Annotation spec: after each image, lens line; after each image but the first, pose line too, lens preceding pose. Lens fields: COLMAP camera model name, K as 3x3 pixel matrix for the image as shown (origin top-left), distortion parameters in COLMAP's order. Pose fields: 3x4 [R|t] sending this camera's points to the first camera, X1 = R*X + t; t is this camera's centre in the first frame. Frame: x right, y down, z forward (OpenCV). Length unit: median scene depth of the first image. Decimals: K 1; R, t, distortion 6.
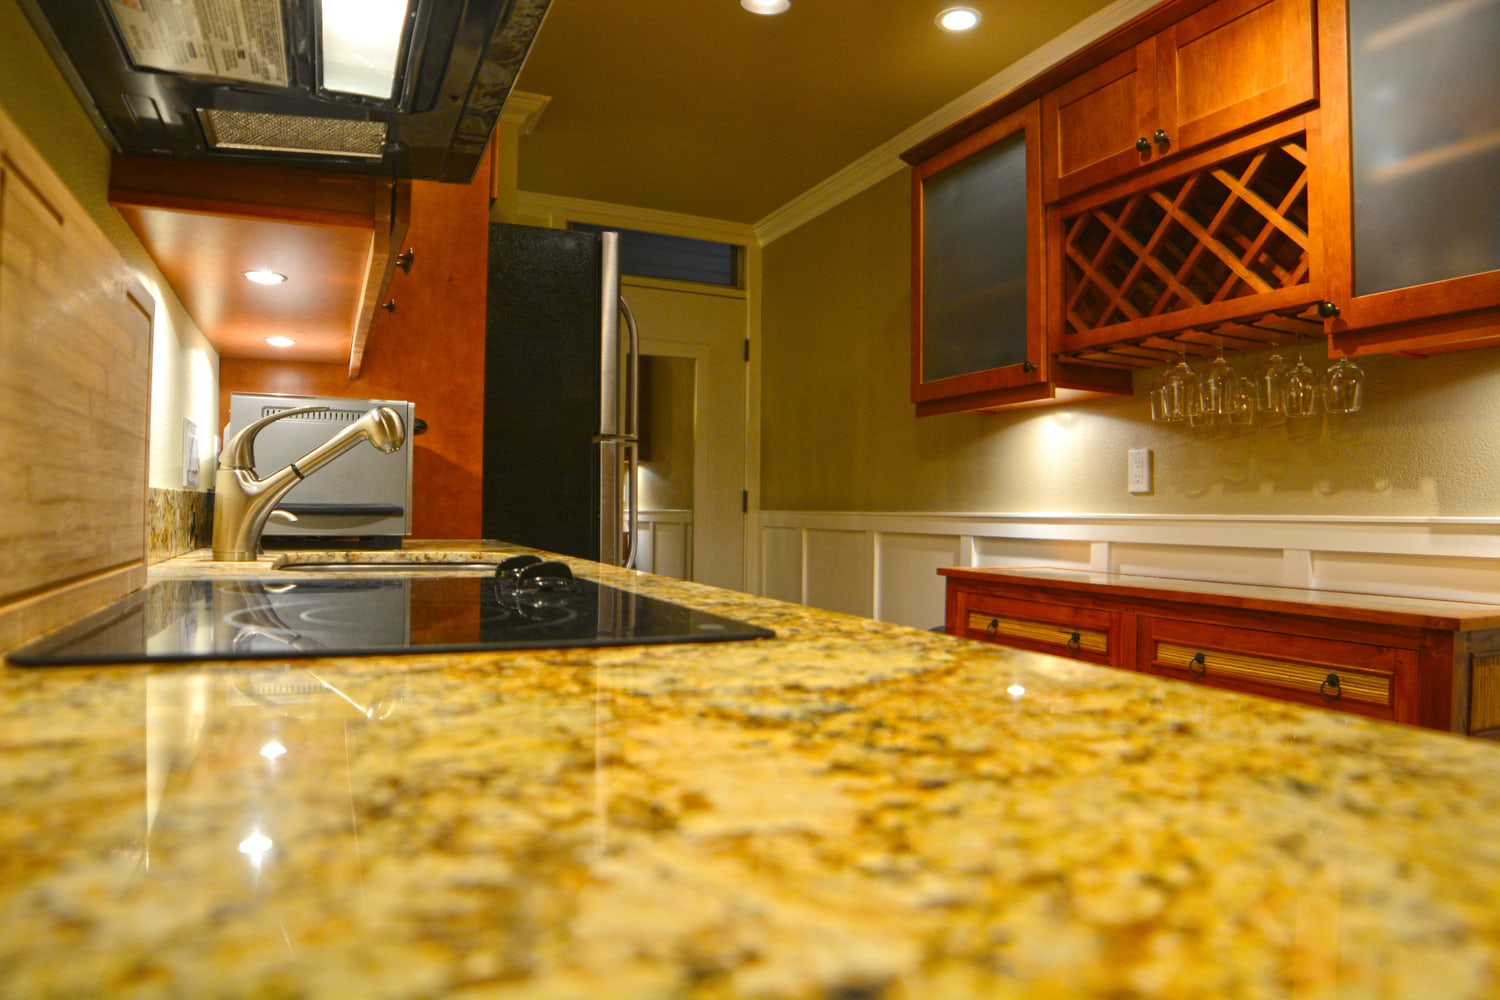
lens RADIAL K [[933.9, 0, 750.0], [0, 933.9, 500.0], [0, 0, 1]] dist [-0.112860, 0.041274]
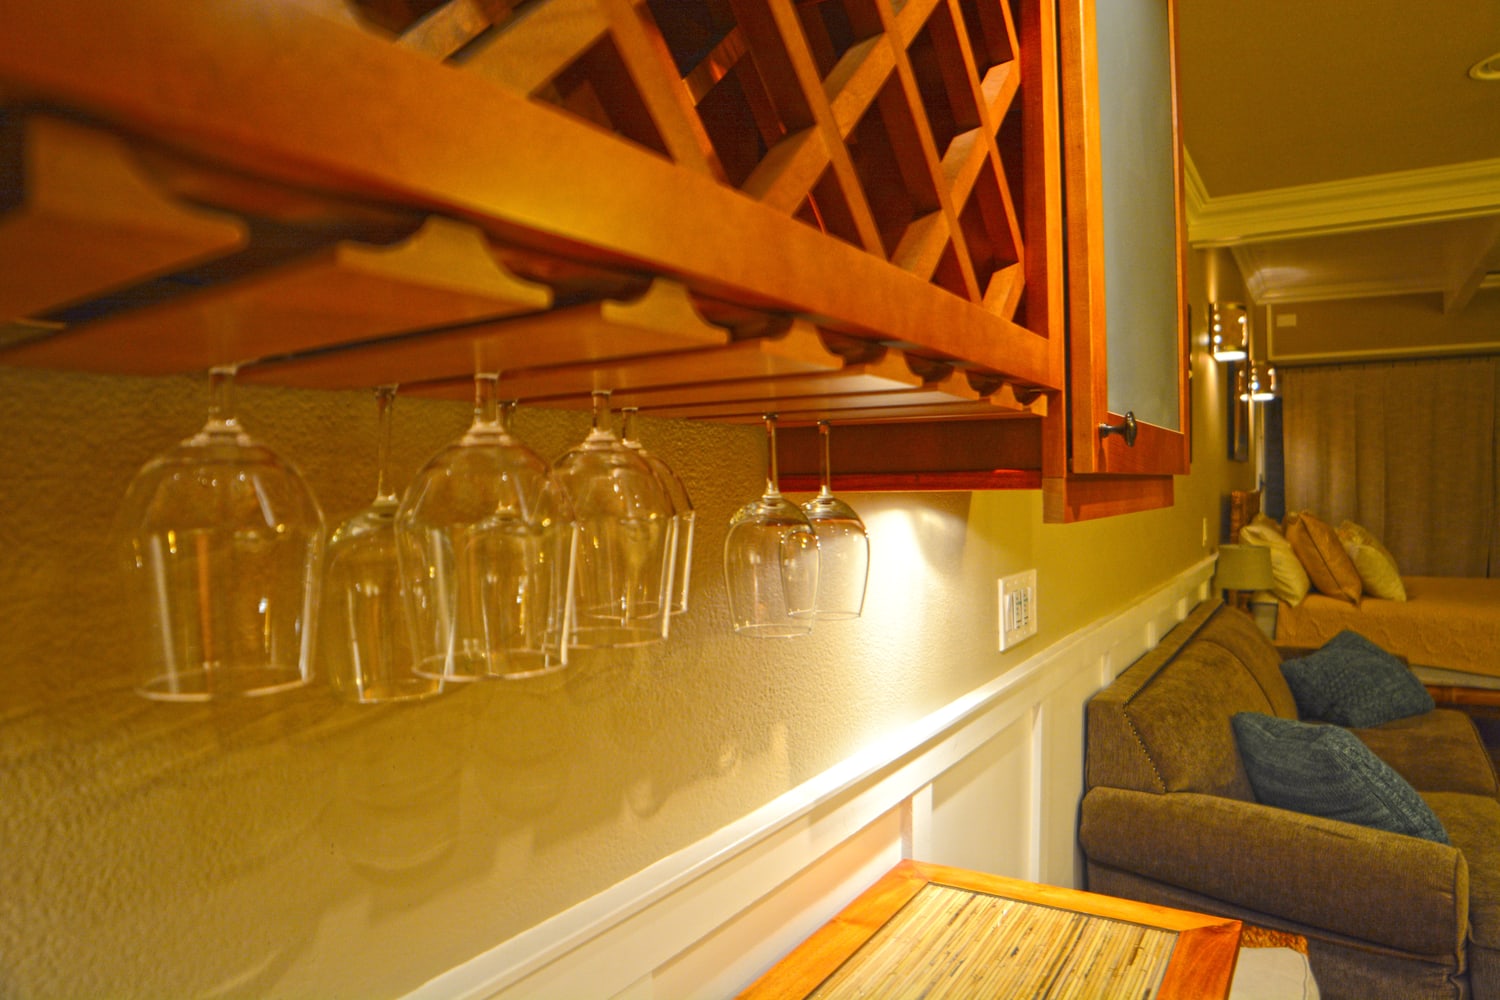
lens RADIAL K [[960.8, 0, 750.0], [0, 960.8, 500.0], [0, 0, 1]] dist [-0.117644, 0.042886]
pose [[-0.563067, -0.014560, 0.826283, 0.272169], [-0.002585, 0.999871, 0.015857, -0.141937], [-0.826407, 0.006792, -0.563032, 1.144887]]
